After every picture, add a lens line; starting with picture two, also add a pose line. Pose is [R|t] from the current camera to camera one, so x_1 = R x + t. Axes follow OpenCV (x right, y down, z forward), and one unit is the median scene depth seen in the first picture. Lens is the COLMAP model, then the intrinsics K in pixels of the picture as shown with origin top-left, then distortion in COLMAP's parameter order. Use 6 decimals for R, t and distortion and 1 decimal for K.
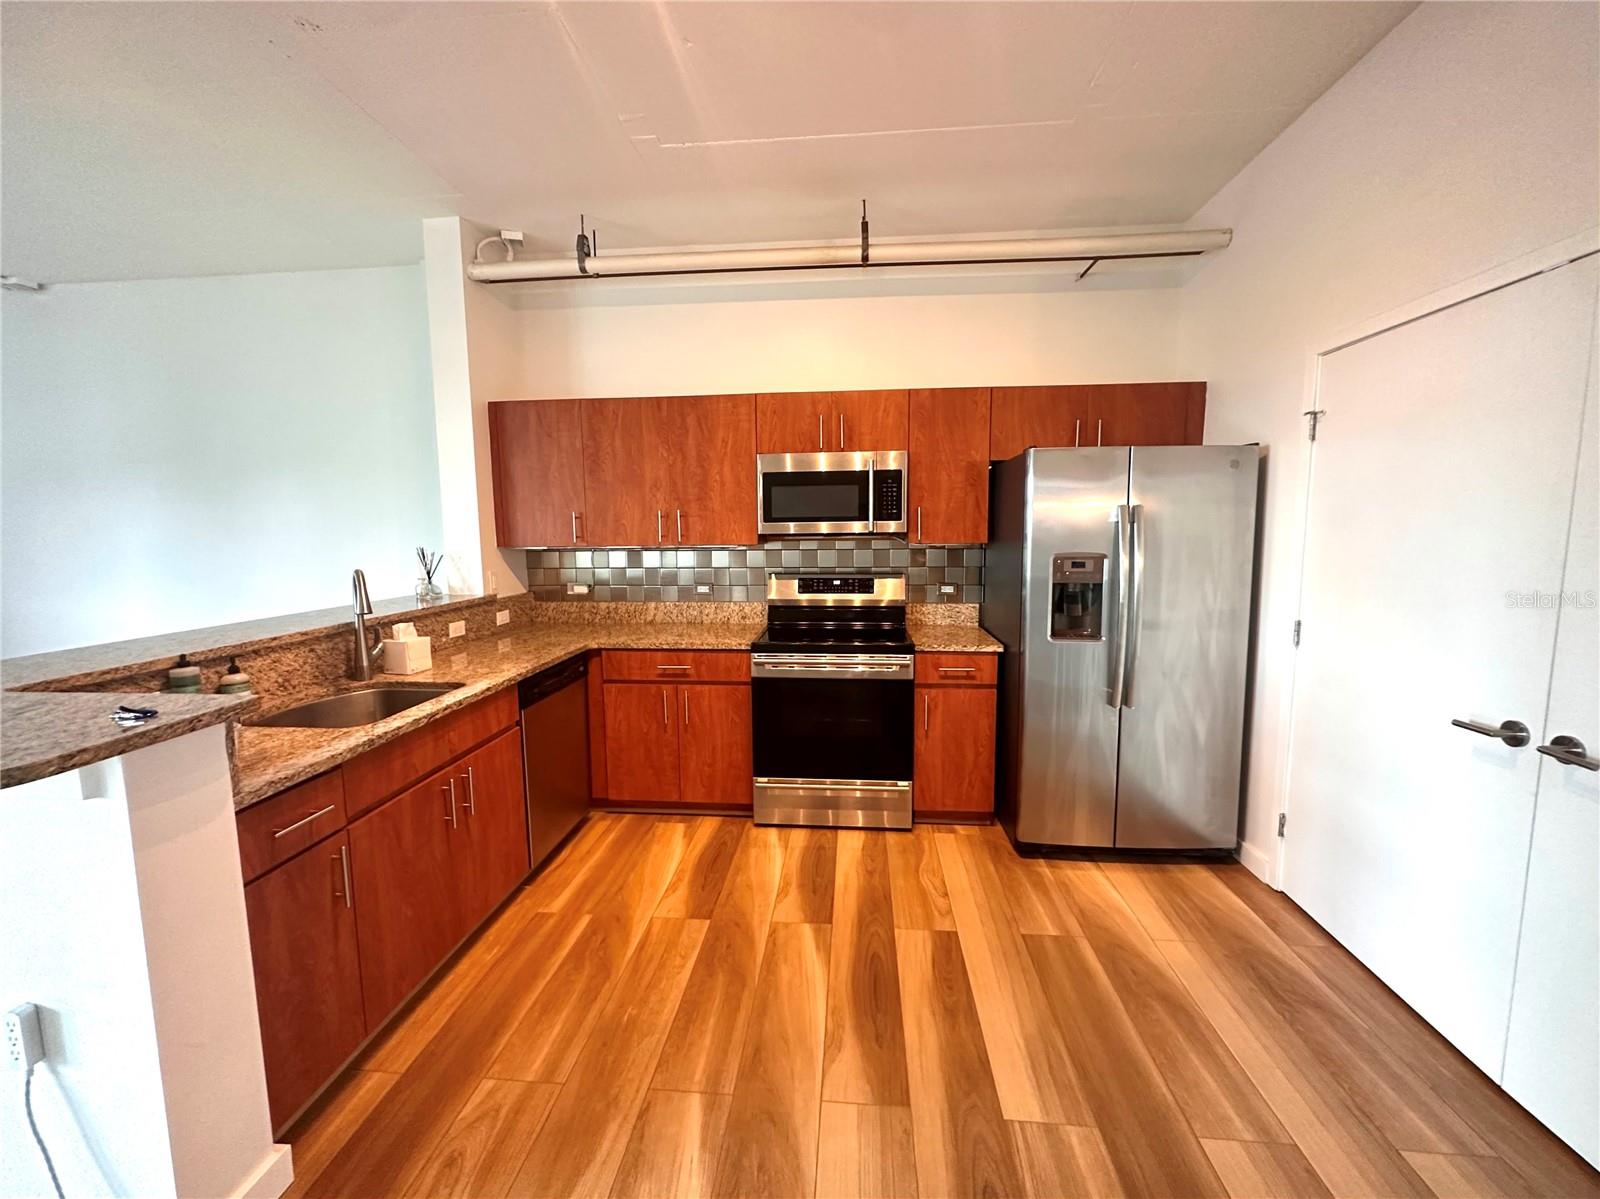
lens RADIAL K [[641.3, 0, 797.5], [0, 641.3, 597.6], [0, 0, 1]] dist [0.000030, 0.000185]
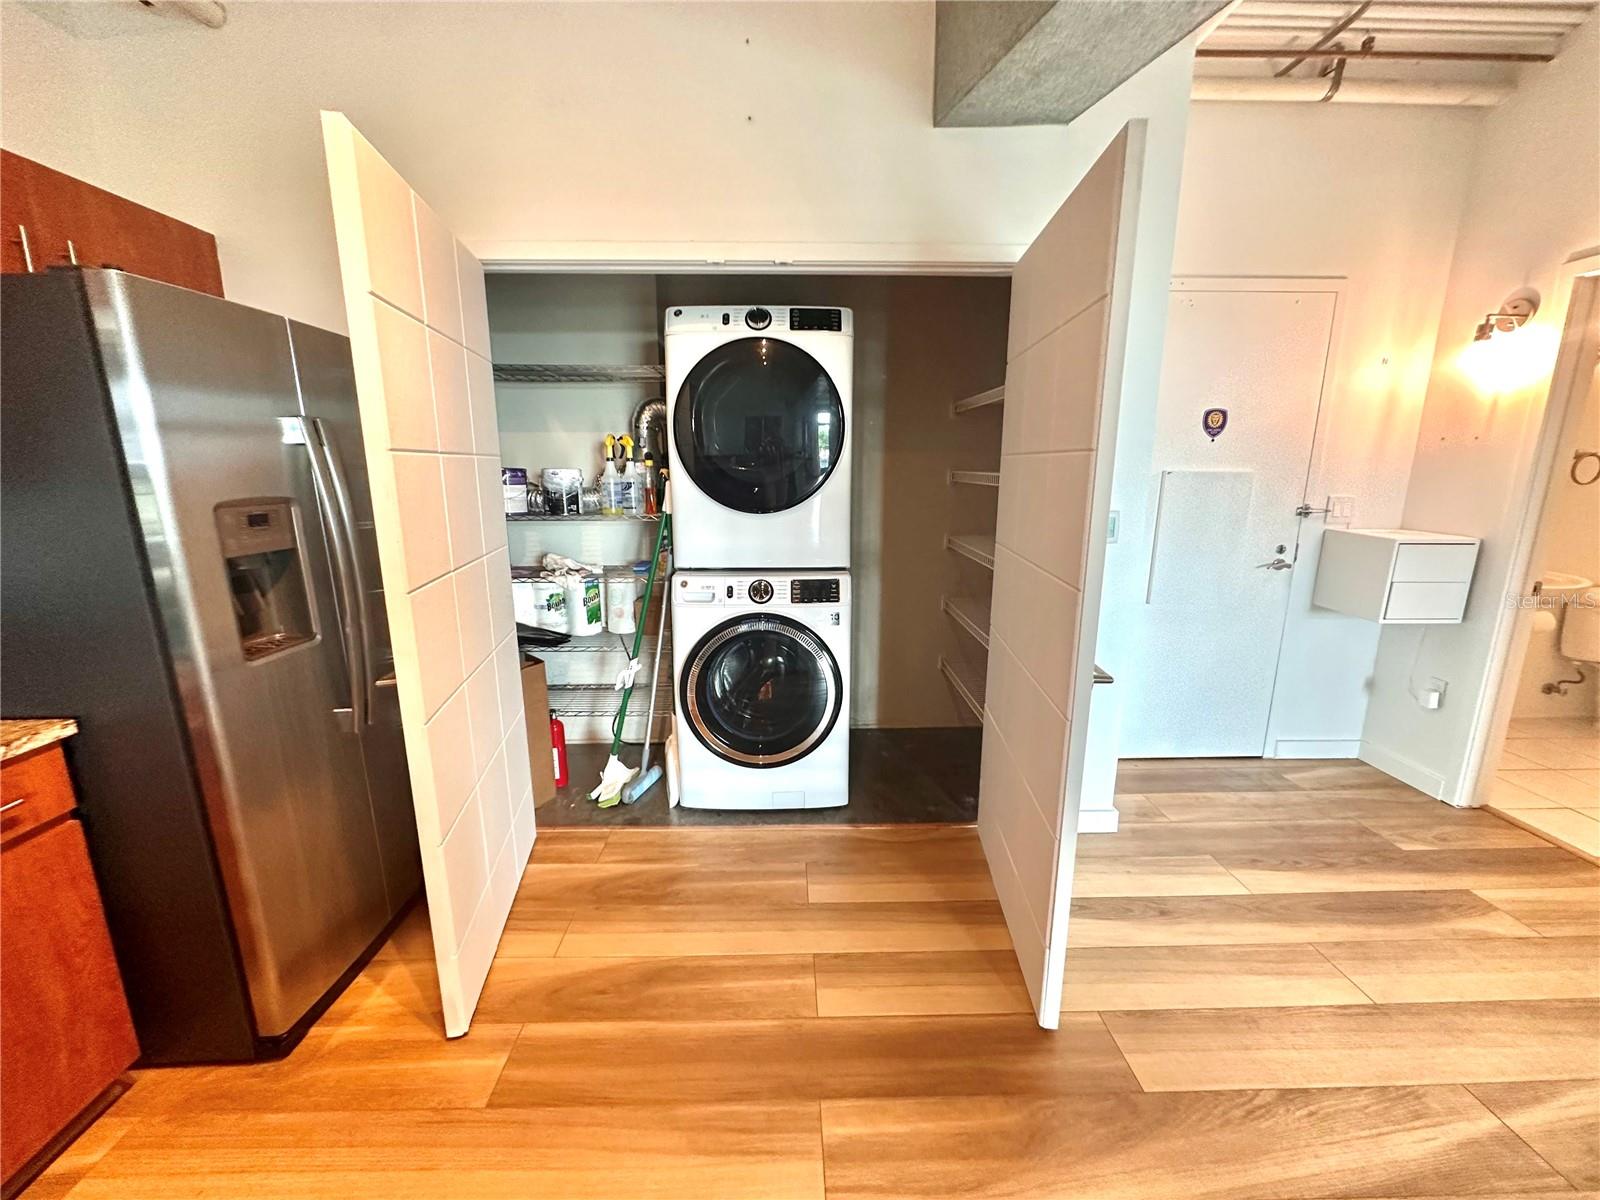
lens RADIAL K [[641.3, 0, 797.5], [0, 641.3, 598.1], [0, 0, 1]] dist [0.000030, 0.000185]
pose [[-0.108122, -0.197077, 0.974408, -0.196403], [0.115166, 0.971072, 0.209181, -0.055590], [-0.987444, 0.134836, -0.082298, 0.680244]]
